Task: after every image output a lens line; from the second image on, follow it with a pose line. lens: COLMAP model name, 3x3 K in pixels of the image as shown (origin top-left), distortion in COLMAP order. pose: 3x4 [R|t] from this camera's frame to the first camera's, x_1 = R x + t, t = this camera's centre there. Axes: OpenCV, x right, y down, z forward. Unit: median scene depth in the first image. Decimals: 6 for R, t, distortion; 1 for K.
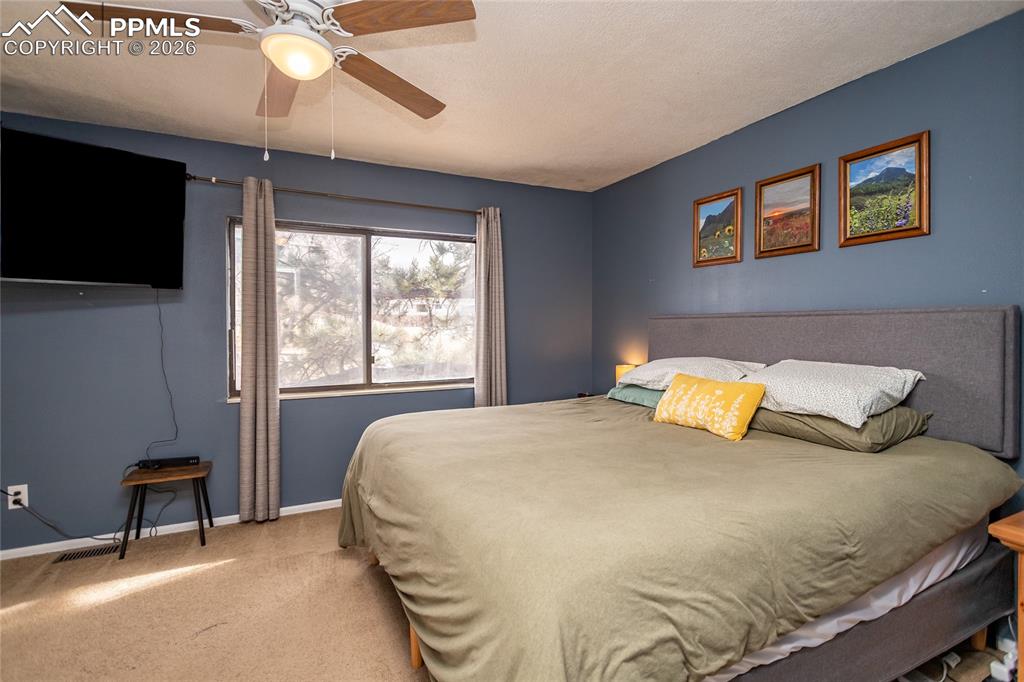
lens RADIAL K [[498.9, 0, 523.3], [0, 498.9, 321.8], [0, 0, 1]] dist [-0.001410, -0.000484]
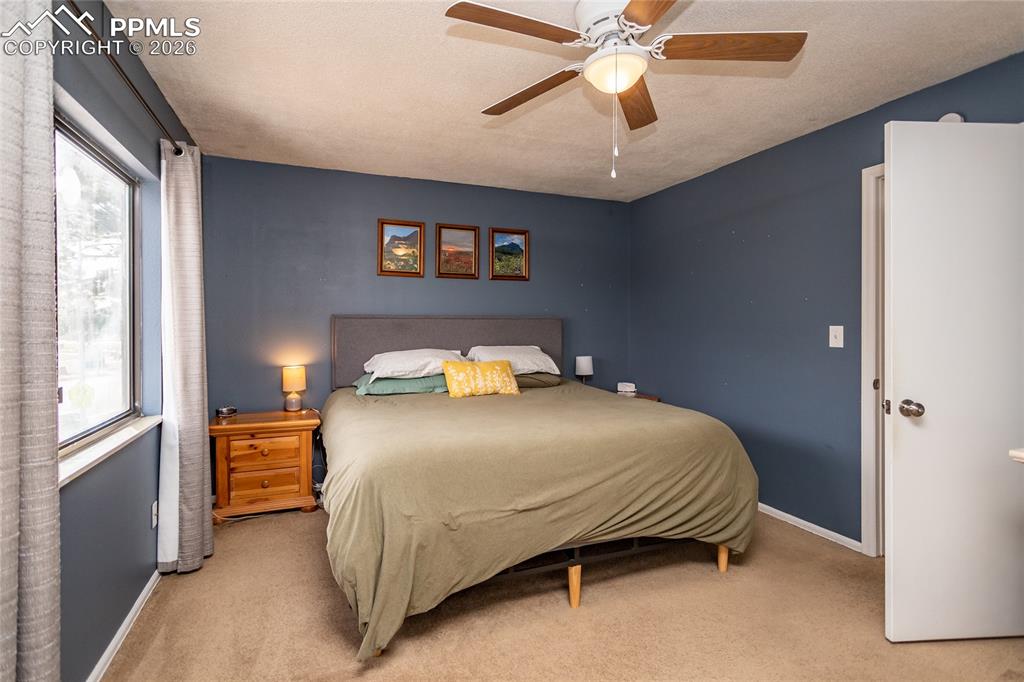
lens RADIAL K [[498.9, 0, 523.3], [0, 498.9, 321.8], [0, 0, 1]] dist [-0.001410, -0.000484]
pose [[0.056885, 0.011518, 0.998314, -1.046466], [-0.008565, 0.999902, -0.011048, 0.013884], [-0.998344, -0.007922, 0.056978, 0.760843]]
